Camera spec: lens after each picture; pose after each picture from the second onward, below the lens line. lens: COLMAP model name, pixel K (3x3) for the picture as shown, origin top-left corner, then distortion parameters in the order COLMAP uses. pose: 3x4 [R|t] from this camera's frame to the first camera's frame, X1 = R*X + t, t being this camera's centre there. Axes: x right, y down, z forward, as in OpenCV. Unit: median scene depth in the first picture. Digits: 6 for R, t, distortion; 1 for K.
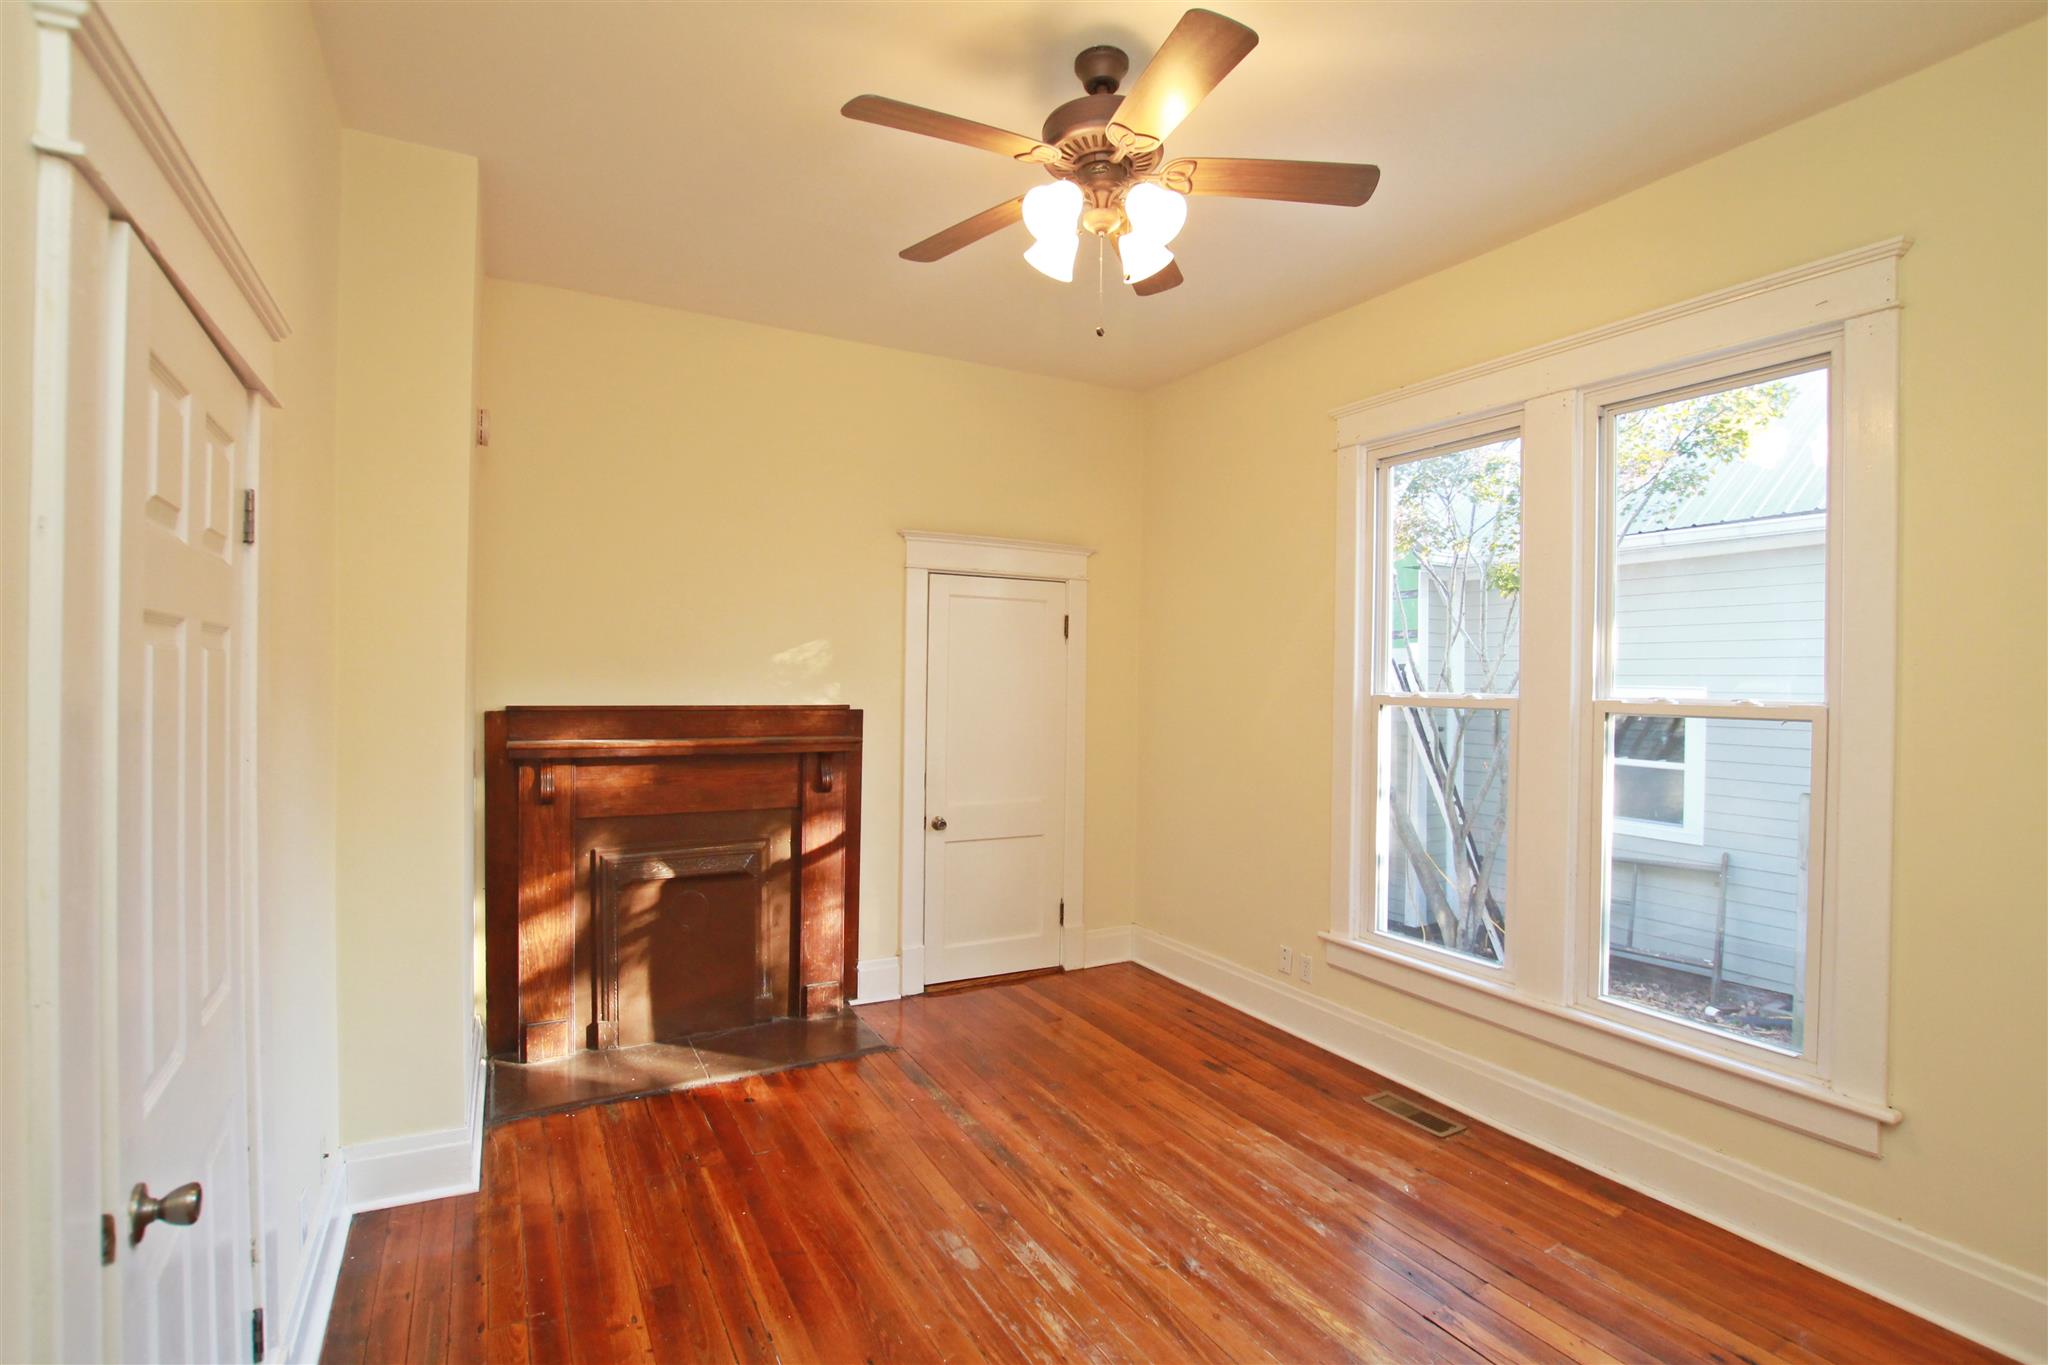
lens RADIAL K [[958.2, 0, 1023.3], [0, 958.2, 691.9], [0, 0, 1]] dist [-0.036088, 0.002678]
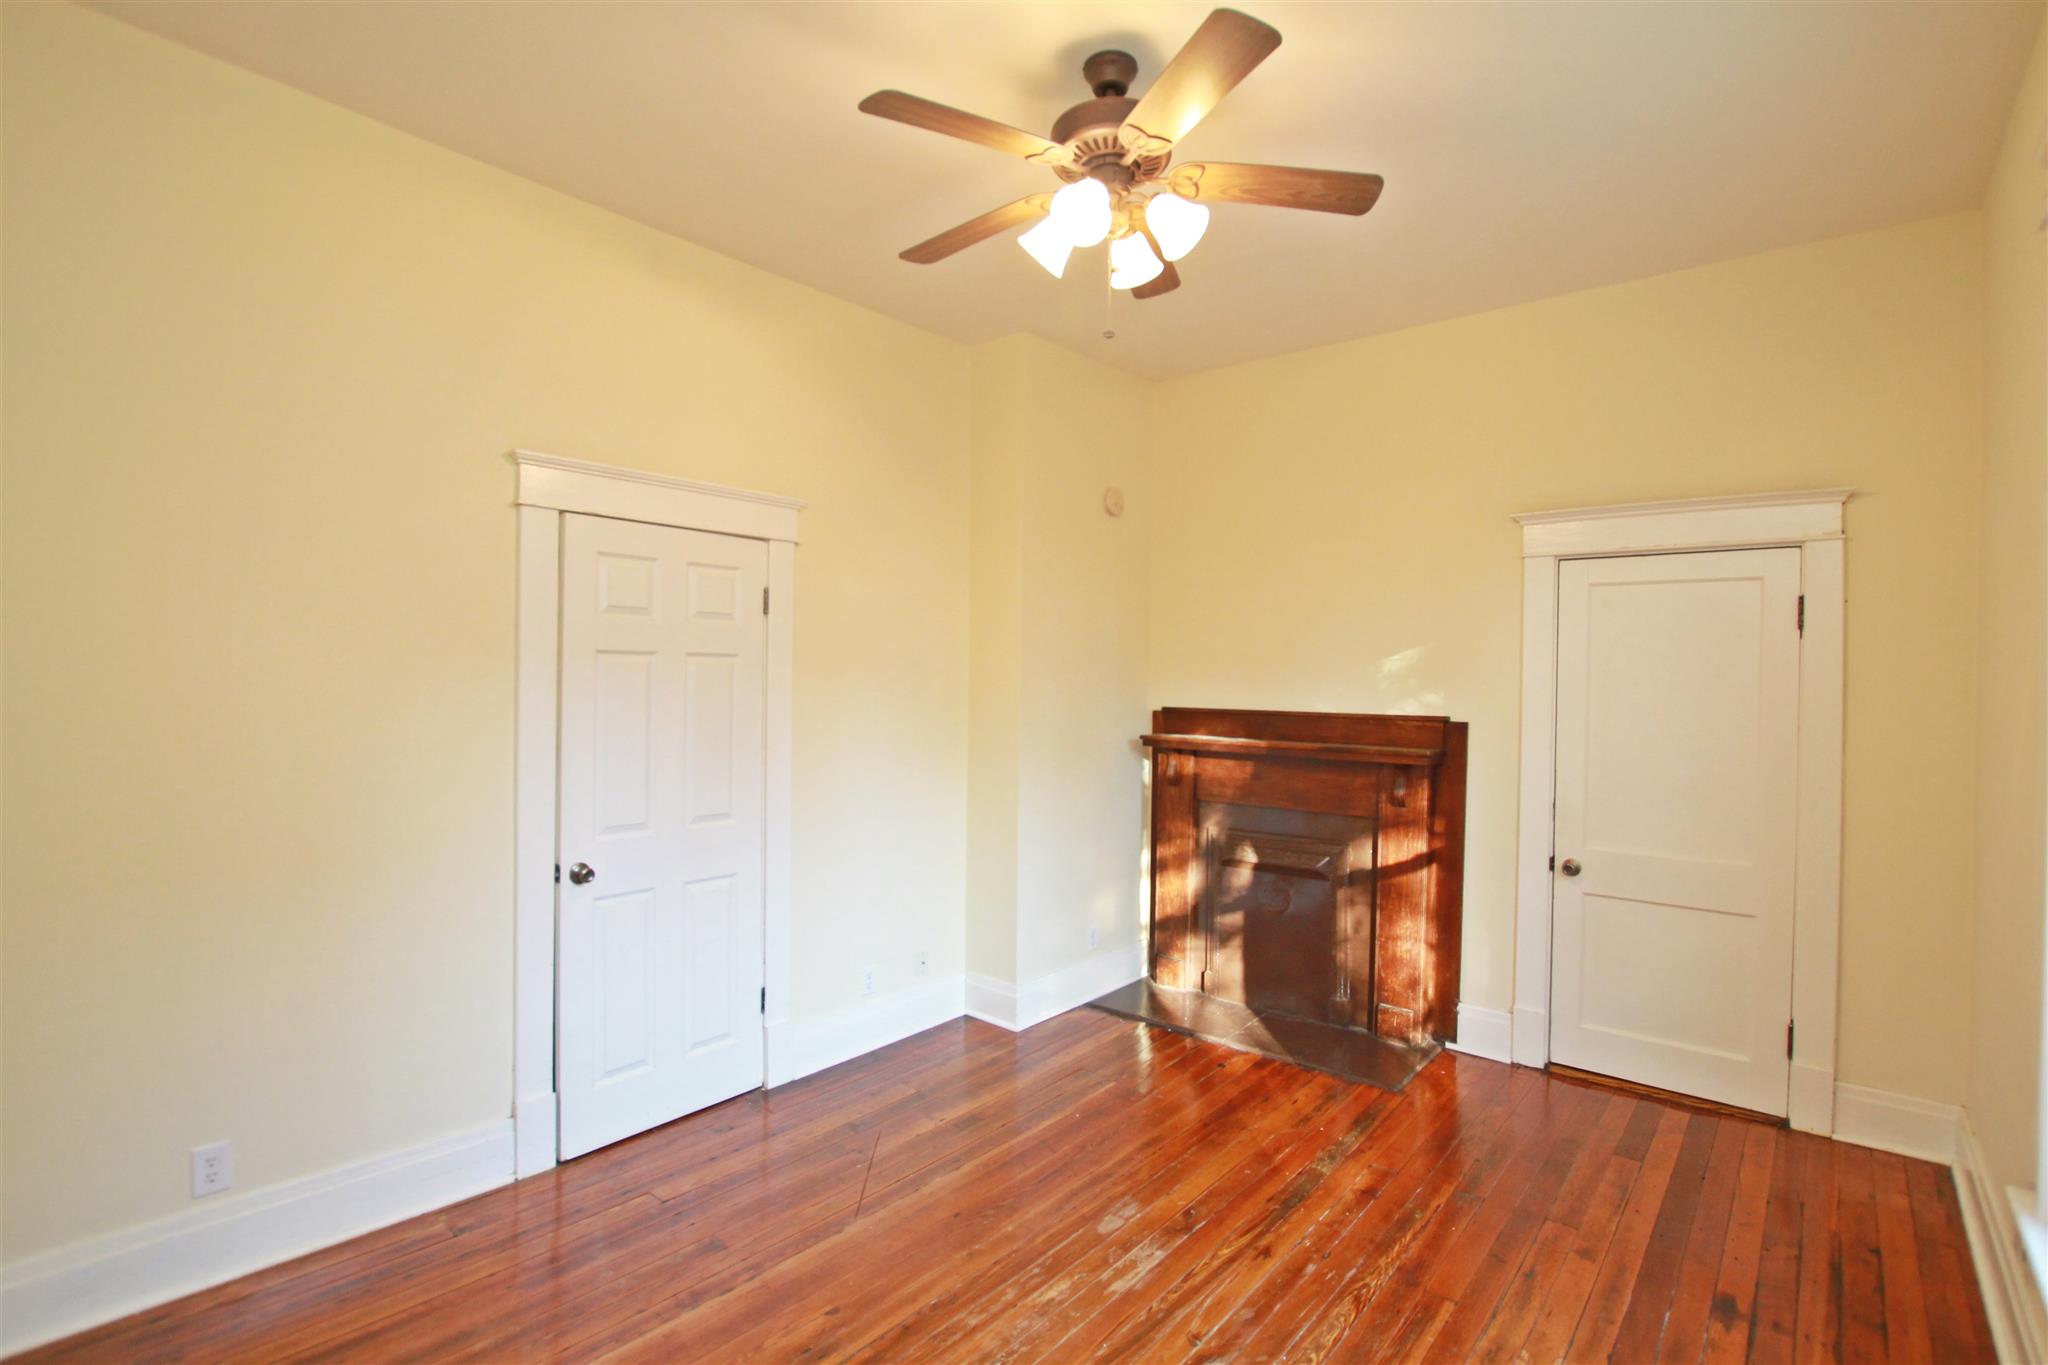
lens RADIAL K [[958.2, 0, 1024.1], [0, 958.2, 672.6], [0, 0, 1]] dist [-0.036088, 0.002678]
pose [[0.354637, -0.013482, -0.934907, 0.581347], [-0.024505, 0.999419, -0.023708, 0.003578], [0.934683, 0.031317, 0.354100, 0.327728]]
